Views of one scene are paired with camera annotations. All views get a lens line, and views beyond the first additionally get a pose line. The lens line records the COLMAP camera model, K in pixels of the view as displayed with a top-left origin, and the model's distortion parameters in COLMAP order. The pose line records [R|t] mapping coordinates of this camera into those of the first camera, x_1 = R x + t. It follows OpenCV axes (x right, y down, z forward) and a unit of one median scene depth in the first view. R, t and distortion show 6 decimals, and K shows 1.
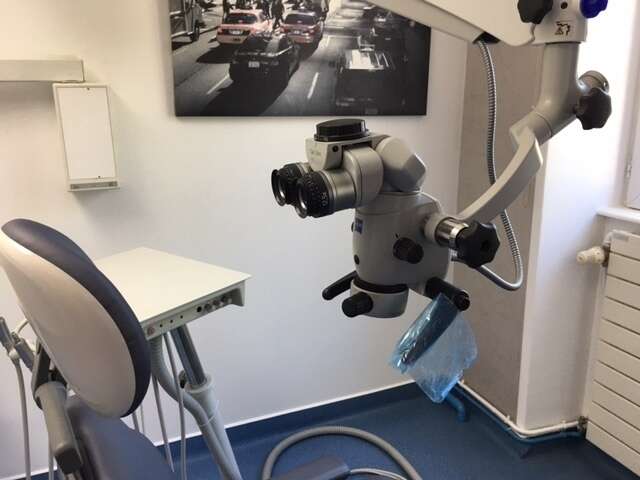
lens RADIAL K [[553.8, 0, 320.2], [0, 553.8, 240.6], [0, 0, 1]] dist [0.045957, -0.001235]
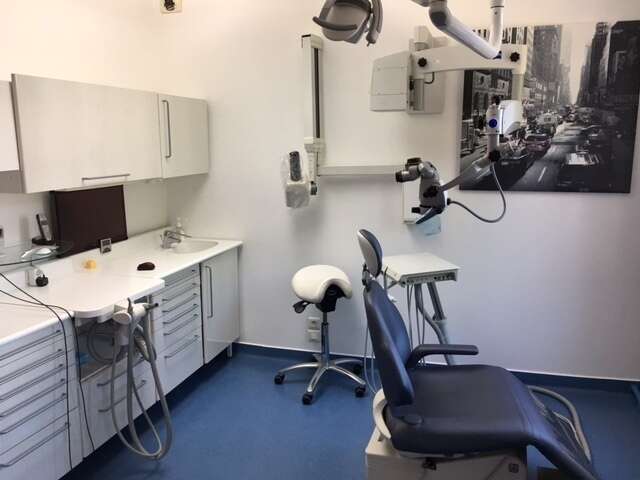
lens RADIAL K [[553.8, 0, 320.5], [0, 553.8, 239.5], [0, 0, 1]] dist [0.045957, -0.001235]
pose [[0.780825, 0.105588, -0.615763, 0.545034], [-0.144880, 0.989349, -0.014069, 0.043262], [0.607719, 0.100197, 0.787806, -0.763287]]
